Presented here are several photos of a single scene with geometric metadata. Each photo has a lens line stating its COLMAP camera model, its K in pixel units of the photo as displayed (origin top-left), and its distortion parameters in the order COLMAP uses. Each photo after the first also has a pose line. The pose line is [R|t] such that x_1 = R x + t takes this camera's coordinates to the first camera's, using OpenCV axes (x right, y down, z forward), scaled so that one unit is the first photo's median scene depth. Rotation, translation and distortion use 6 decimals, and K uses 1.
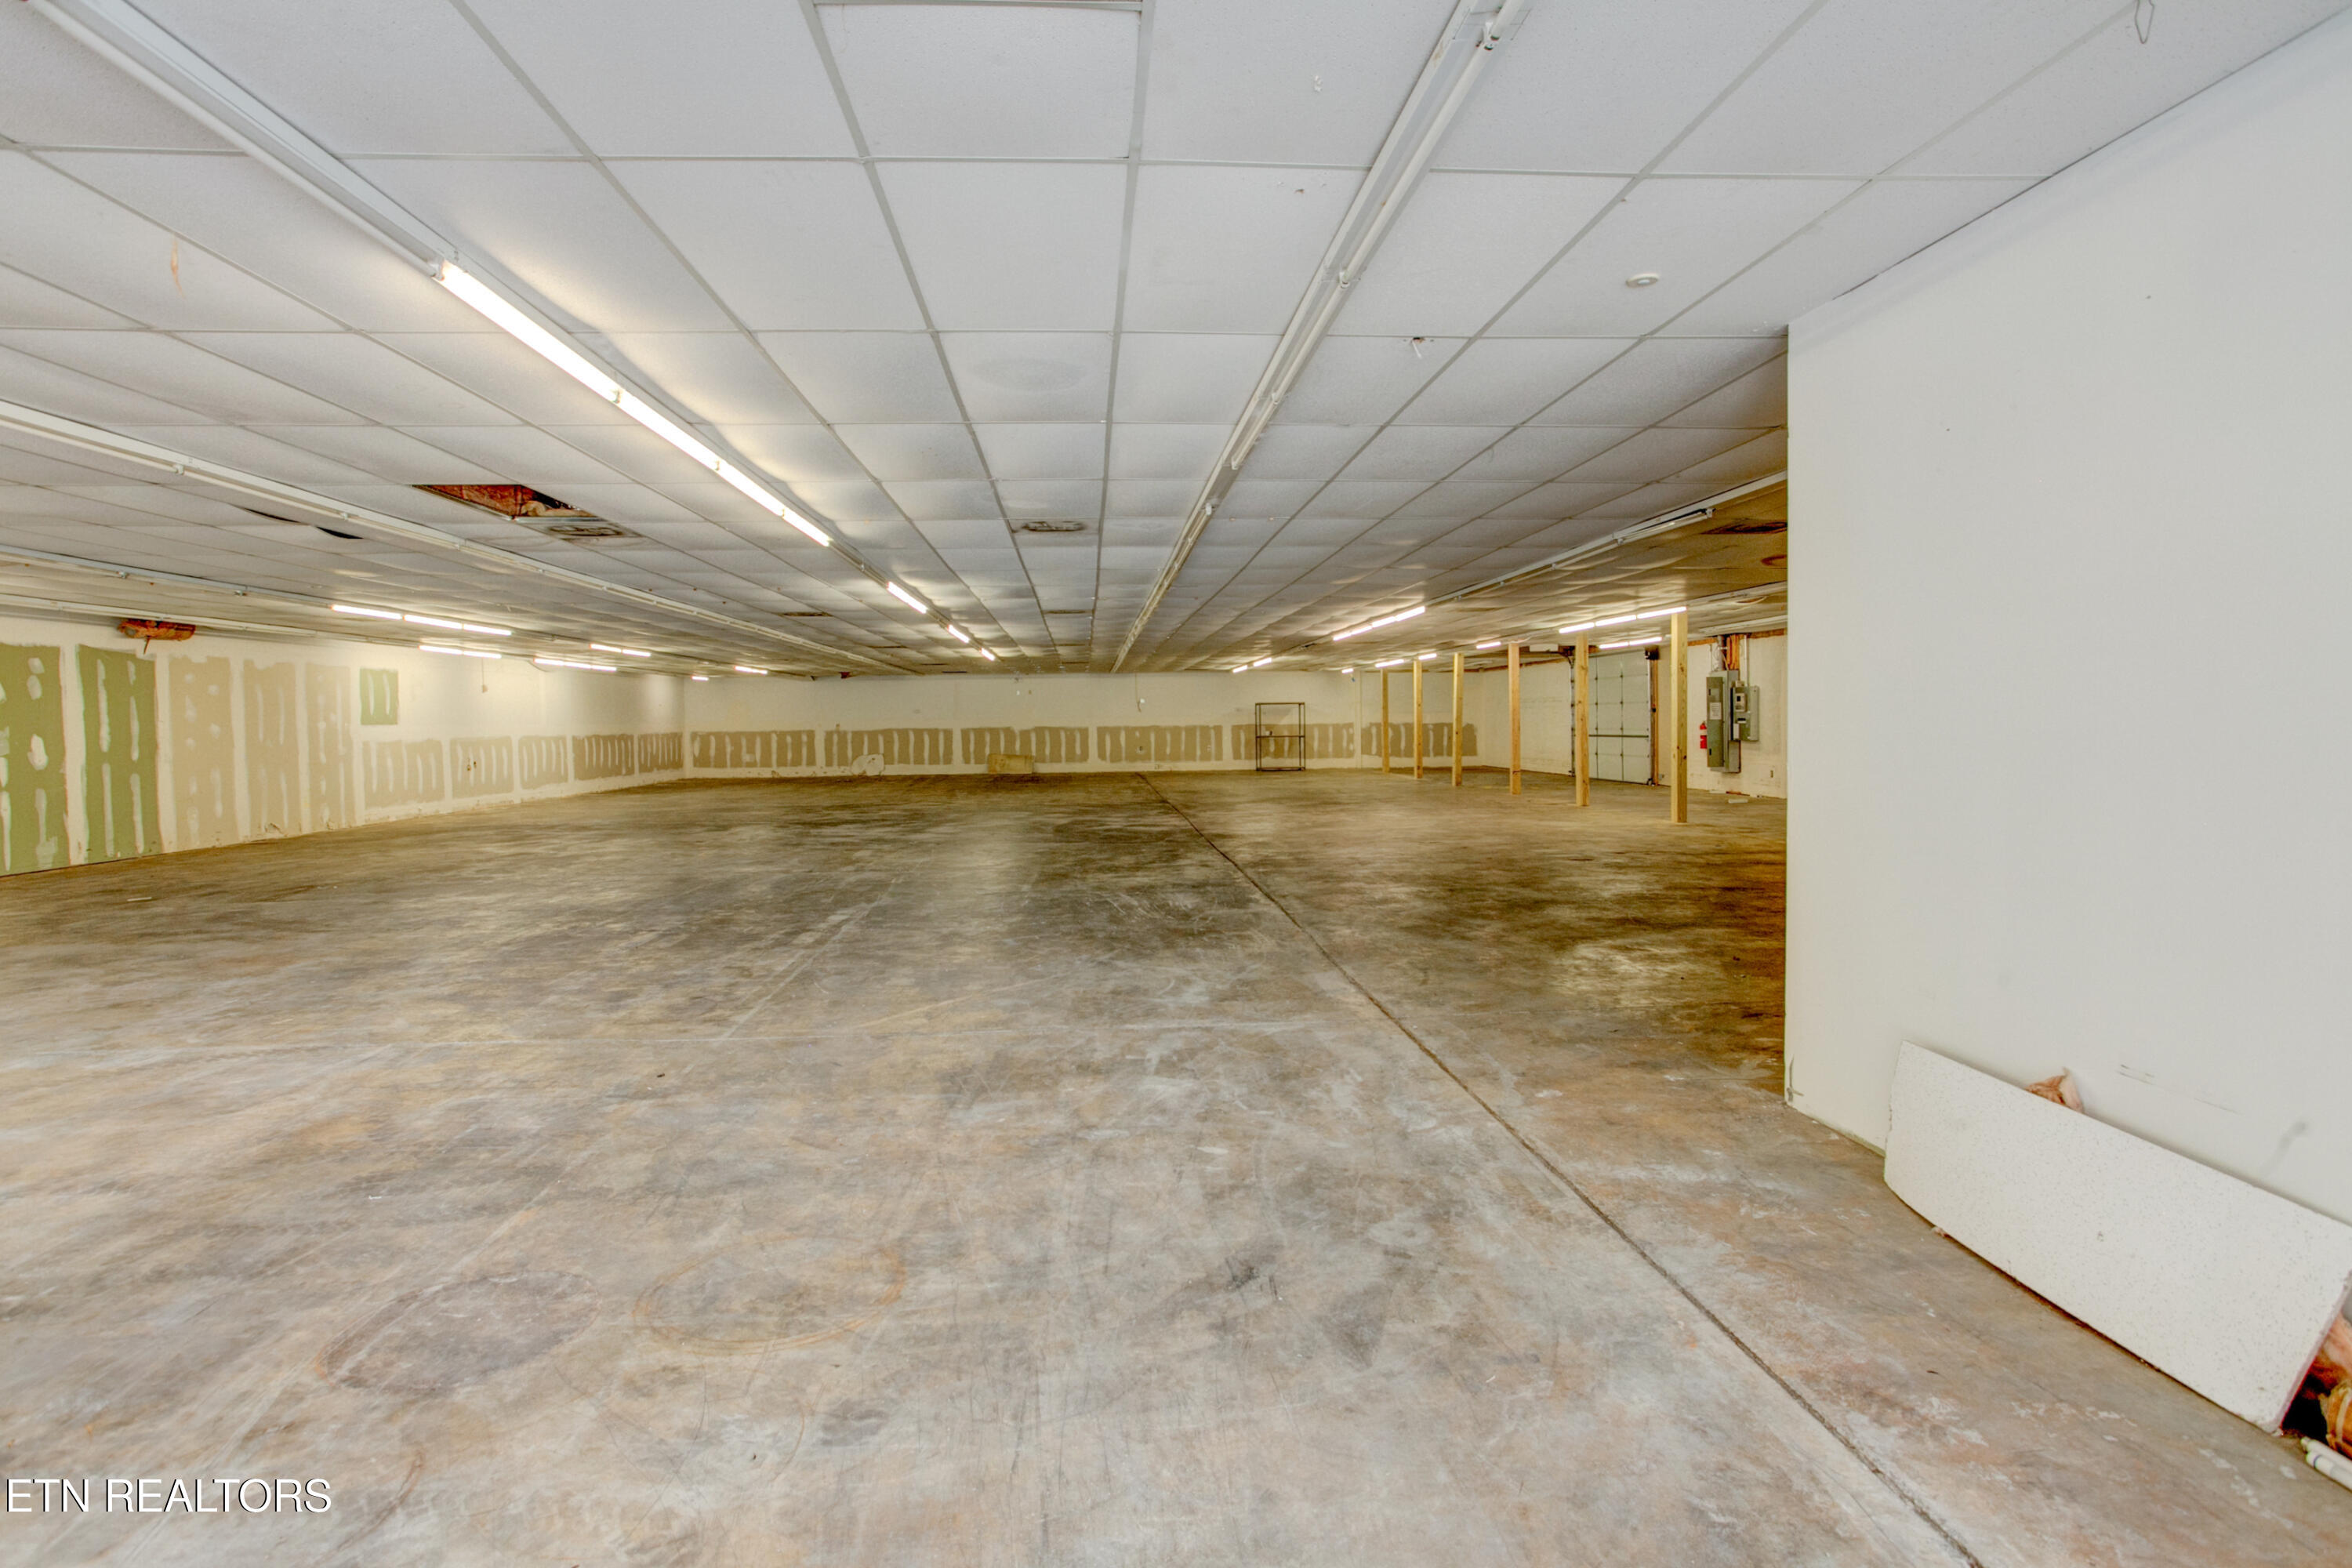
lens RADIAL K [[1240.7, 0, 1158.5], [0, 1240.7, 763.4], [0, 0, 1]] dist [-0.006953, -0.000022]
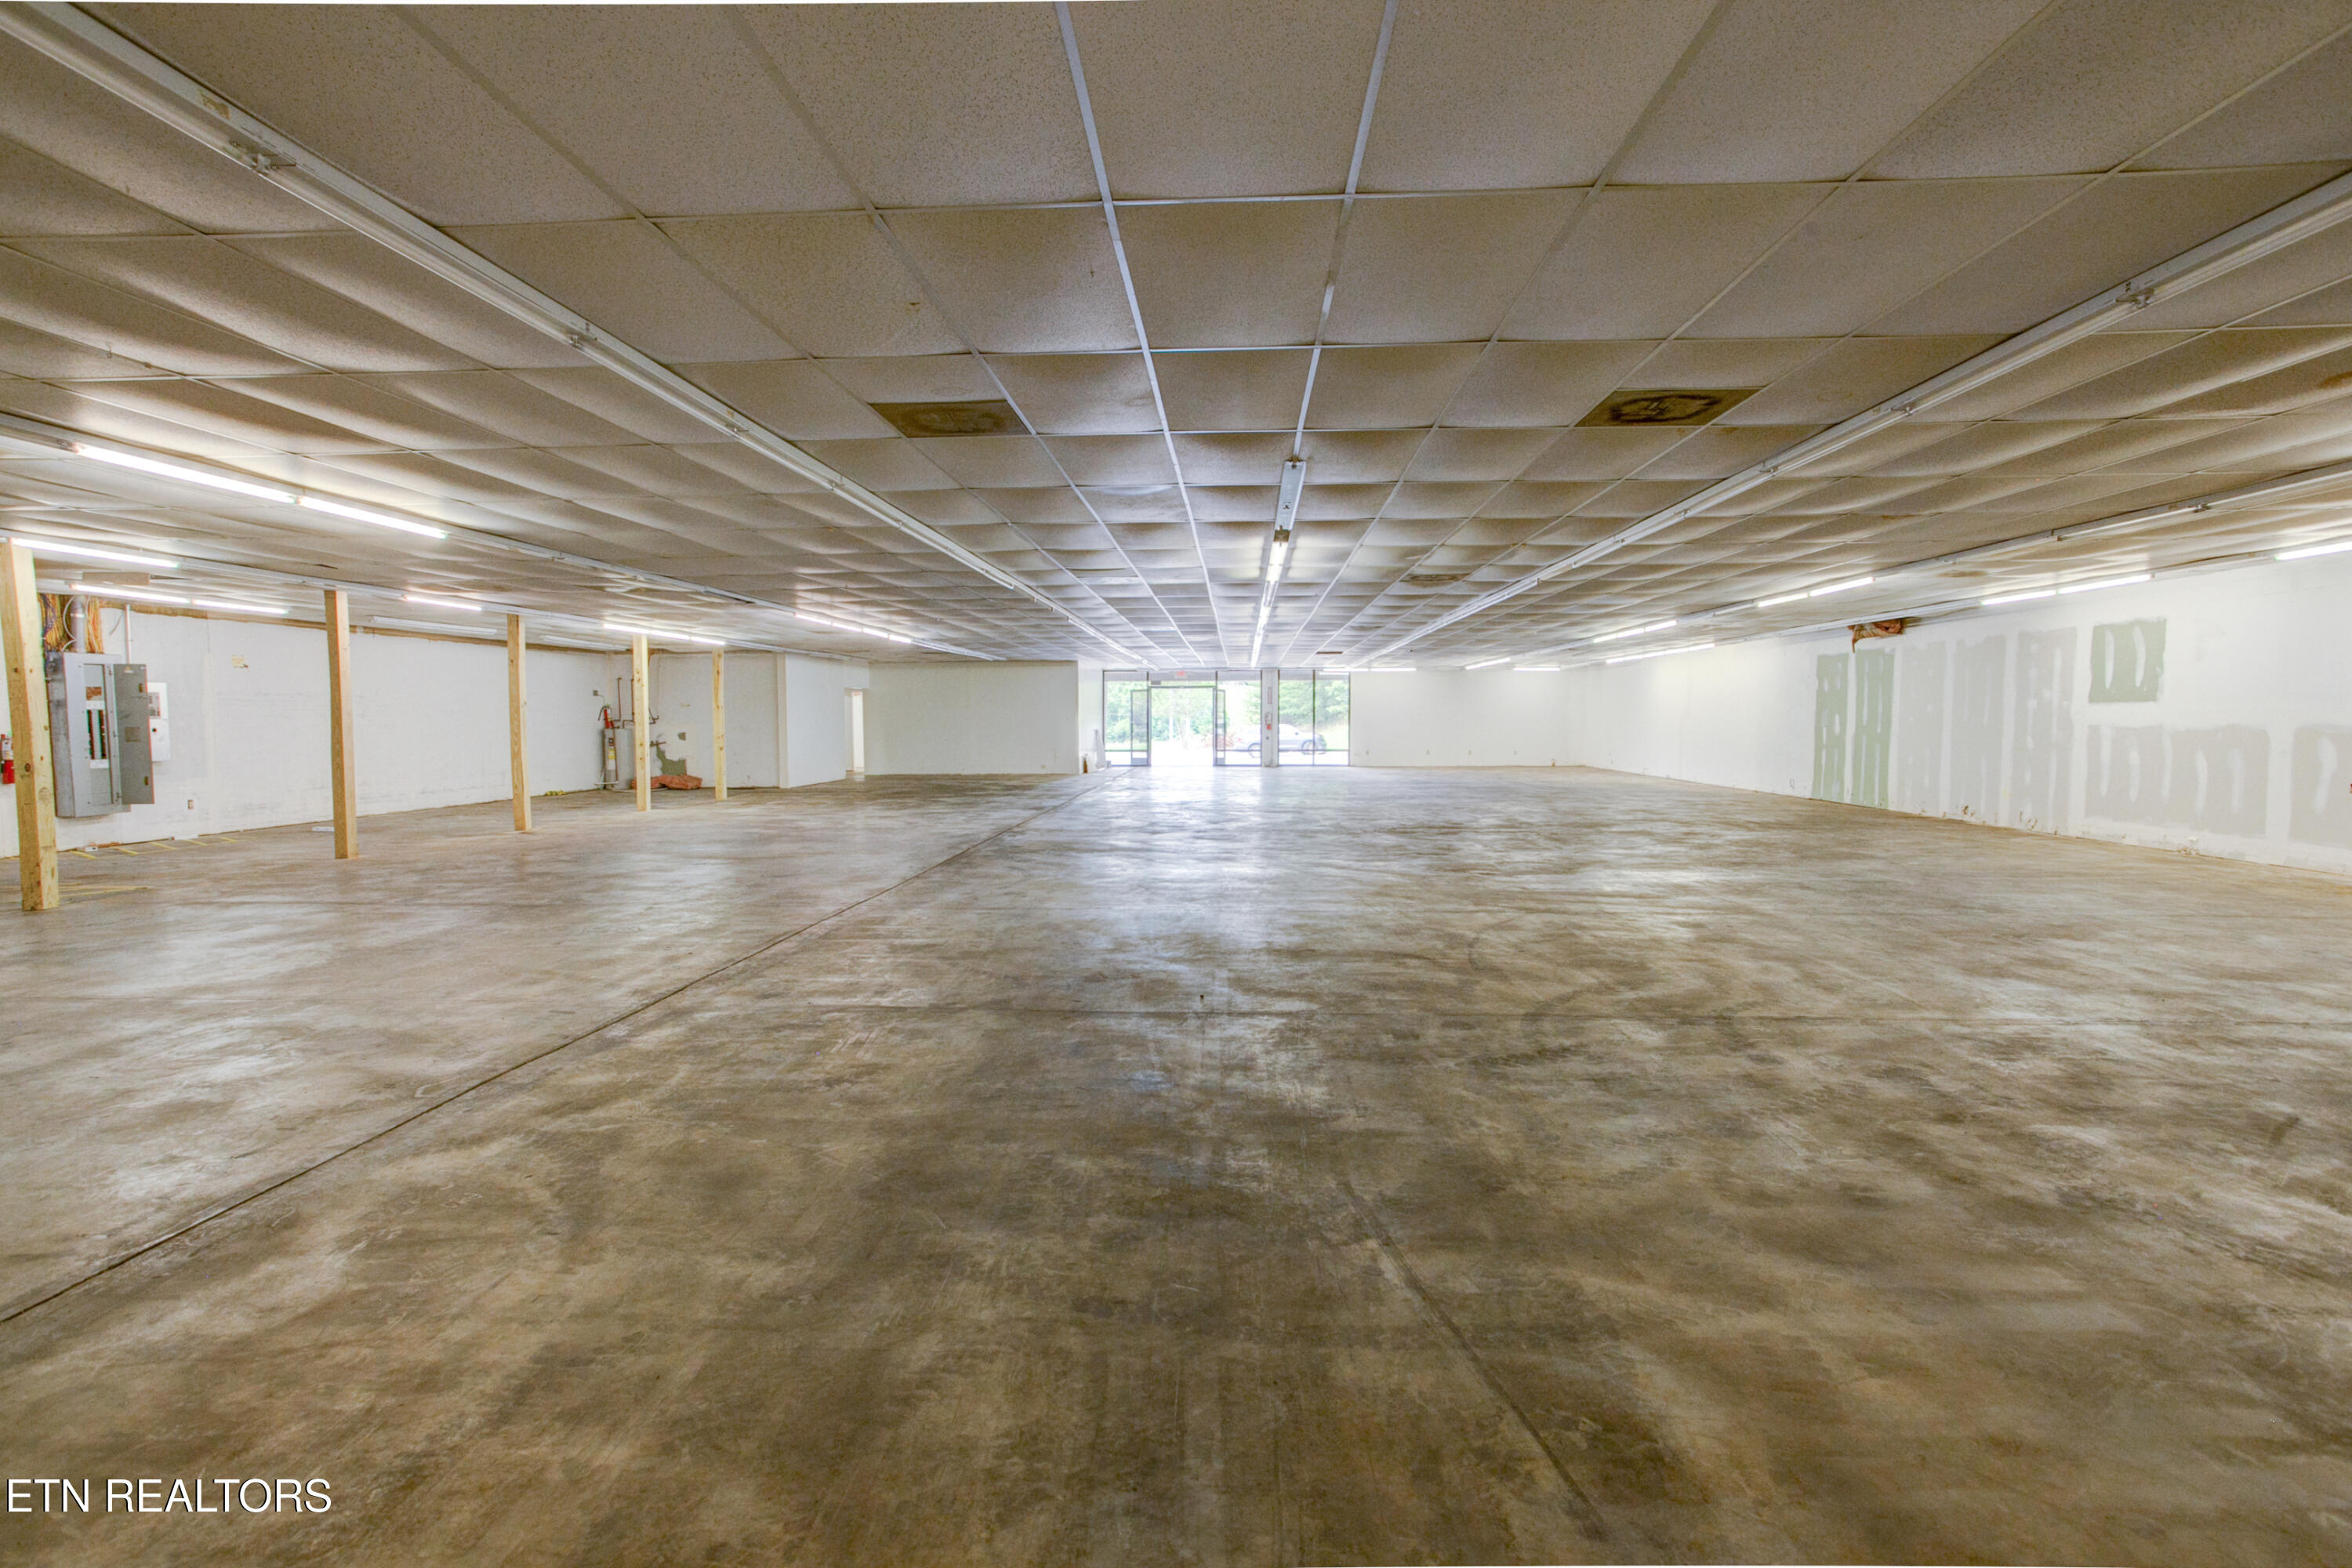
lens RADIAL K [[1202.4, 0, 1172.9], [0, 1202.4, 787.0], [0, 0, 1]] dist [-0.041837, 0.024378]
pose [[-0.992670, 0.010675, 0.120386, -0.154600], [0.021548, 0.995764, 0.089381, -0.046561], [-0.118922, 0.091320, -0.988695, 1.473425]]
